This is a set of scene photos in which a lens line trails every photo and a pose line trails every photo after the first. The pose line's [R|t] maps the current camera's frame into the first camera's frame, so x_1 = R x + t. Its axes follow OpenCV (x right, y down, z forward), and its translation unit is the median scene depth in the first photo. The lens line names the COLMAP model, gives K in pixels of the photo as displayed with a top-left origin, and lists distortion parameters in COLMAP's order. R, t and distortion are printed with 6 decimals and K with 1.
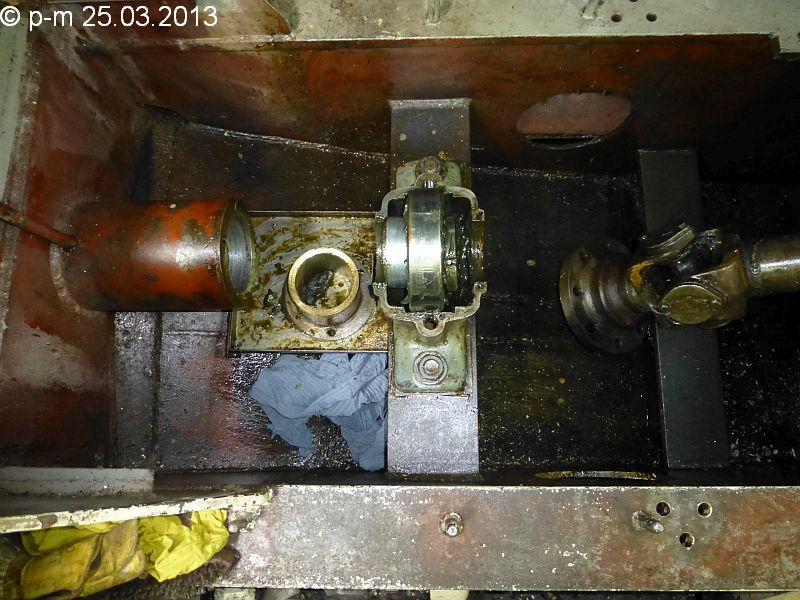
lens RADIAL K [[609.5, 0, 401.0], [0, 609.5, 304.1], [0, 0, 1]] dist [0.010266, -0.000723]
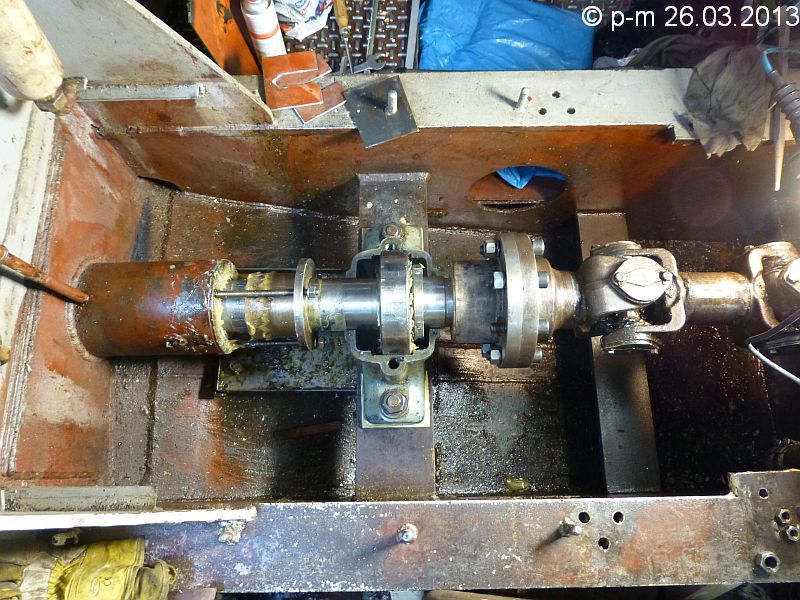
lens RADIAL K [[609.5, 0, 401.0], [0, 609.5, 304.1], [0, 0, 1]] dist [0.010266, -0.000723]
pose [[0.999455, -0.006706, 0.032317, 0.030458], [0.009196, 0.996948, -0.077530, 0.007284], [-0.031698, 0.077785, 0.996466, -0.184267]]
